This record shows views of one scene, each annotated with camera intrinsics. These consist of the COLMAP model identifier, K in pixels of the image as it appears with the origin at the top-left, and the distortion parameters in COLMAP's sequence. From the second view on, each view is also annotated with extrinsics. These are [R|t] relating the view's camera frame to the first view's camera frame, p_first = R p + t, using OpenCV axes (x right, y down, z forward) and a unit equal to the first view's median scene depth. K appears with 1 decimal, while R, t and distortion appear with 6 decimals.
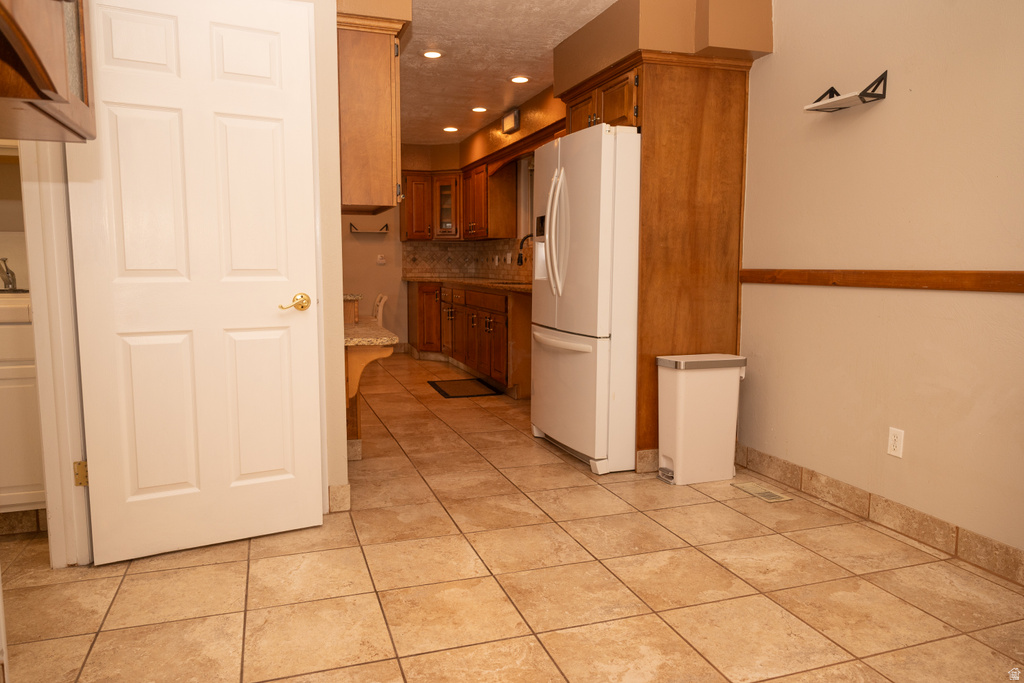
lens RADIAL K [[708.8, 0, 518.6], [0, 708.8, 340.5], [0, 0, 1]] dist [-0.000423, -0.000991]
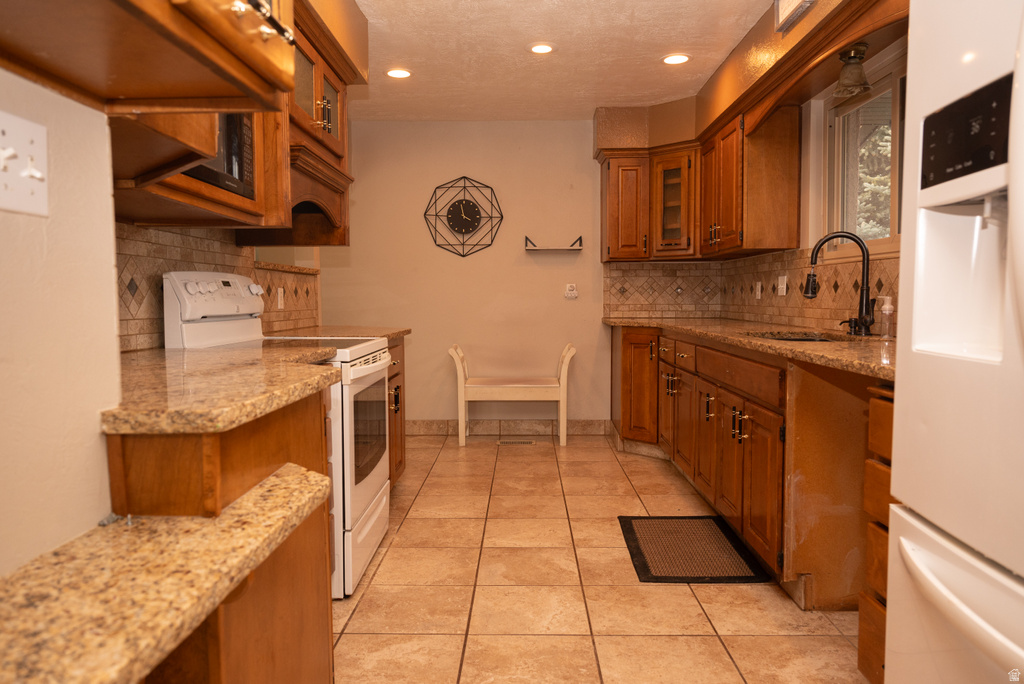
lens RADIAL K [[708.8, 0, 518.6], [0, 708.8, 341.0], [0, 0, 1]] dist [-0.000423, -0.000991]
pose [[0.938031, 0.013474, -0.346289, -0.014305], [-0.029400, 0.998736, -0.040779, -0.043569], [0.345302, 0.048433, 0.937241, 0.404626]]
